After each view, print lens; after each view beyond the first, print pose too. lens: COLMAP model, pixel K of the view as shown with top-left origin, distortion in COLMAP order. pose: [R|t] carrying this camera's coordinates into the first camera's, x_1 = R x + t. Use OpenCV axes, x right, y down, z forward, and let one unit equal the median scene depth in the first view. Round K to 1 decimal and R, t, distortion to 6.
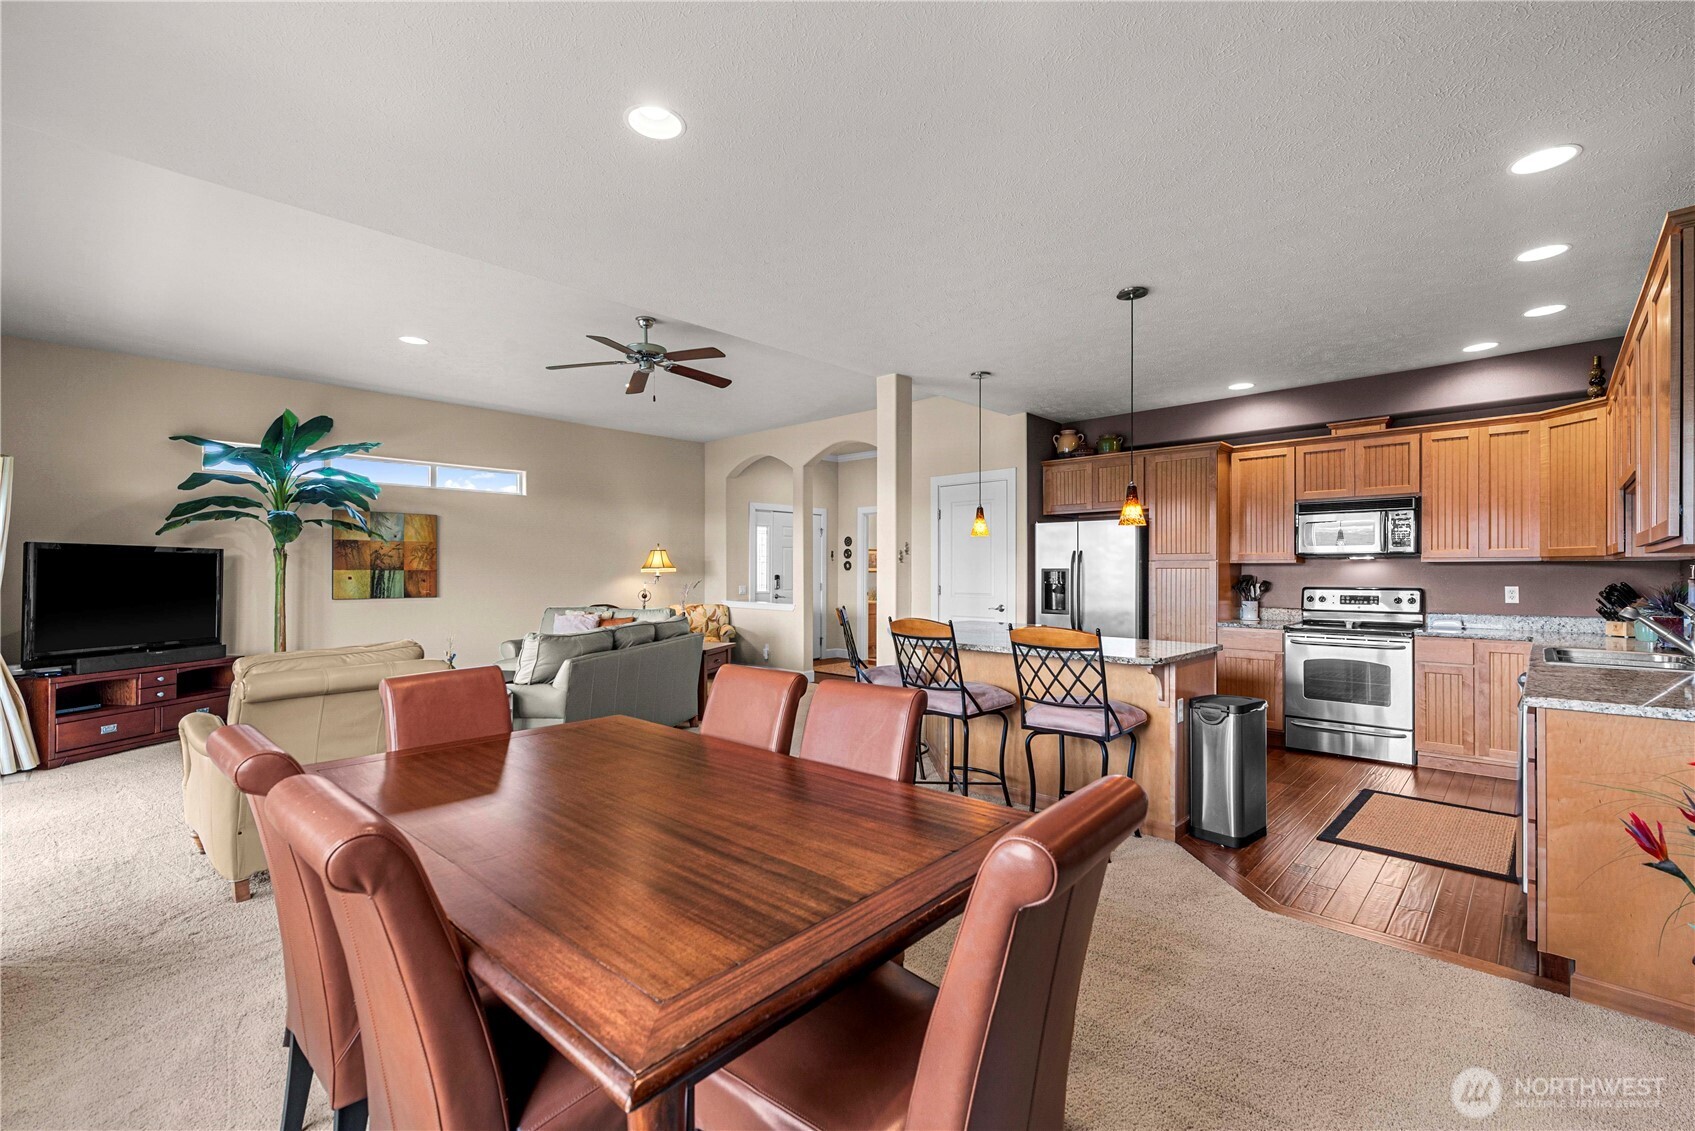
lens RADIAL K [[727.5, 0, 862.1], [0, 727.5, 567.5], [0, 0, 1]] dist [0.001386, -0.000279]
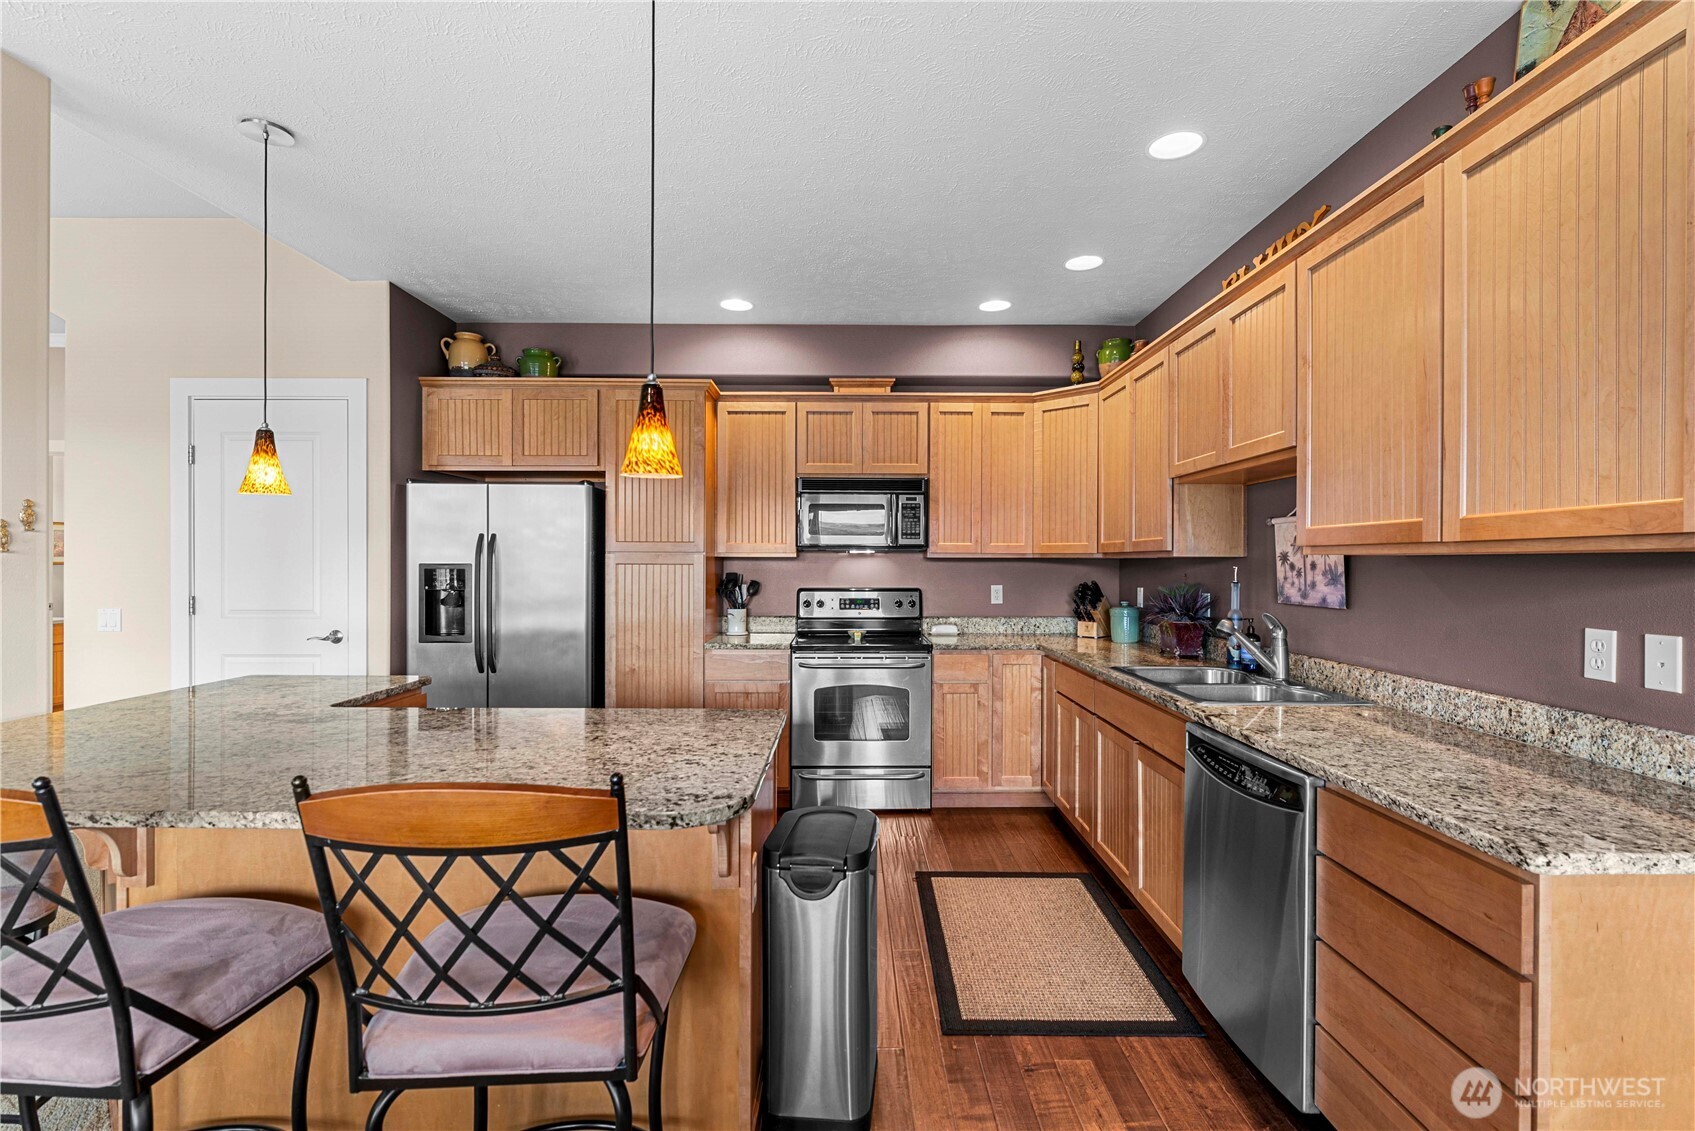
lens RADIAL K [[771.7, 0, 855.7], [0, 771.7, 564.7], [0, 0, 1]] dist [-0.001369, -0.000812]
pose [[0.726068, -0.001668, 0.687621, 0.096753], [-0.007350, 0.999921, 0.010186, -0.007391], [-0.687583, -0.012449, 0.725999, 0.395632]]
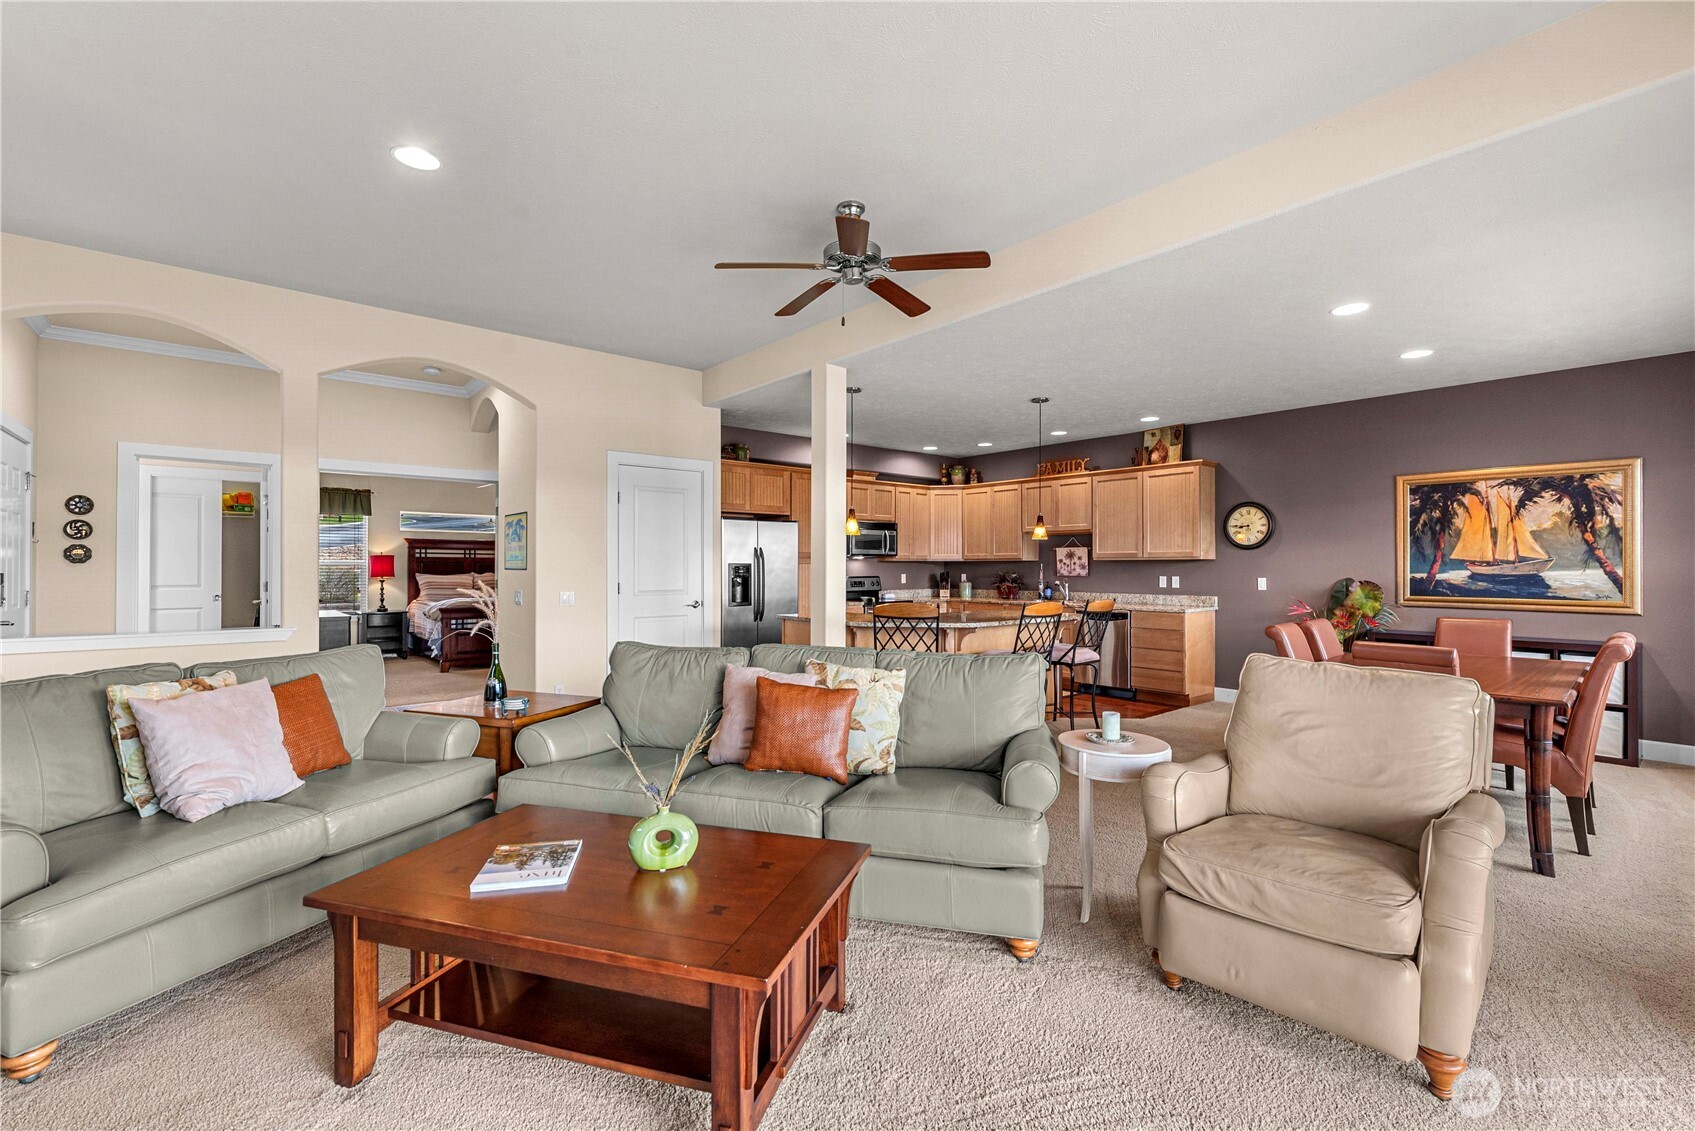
lens RADIAL K [[737.9, 0, 860.9], [0, 737.9, 565.8], [0, 0, 1]] dist [0.002371, 0.000026]
pose [[0.109712, -0.000542, 0.993963, -0.946161], [-0.006962, 0.999975, 0.001313, 0.002546], [-0.993939, -0.007064, 0.109705, 0.841345]]
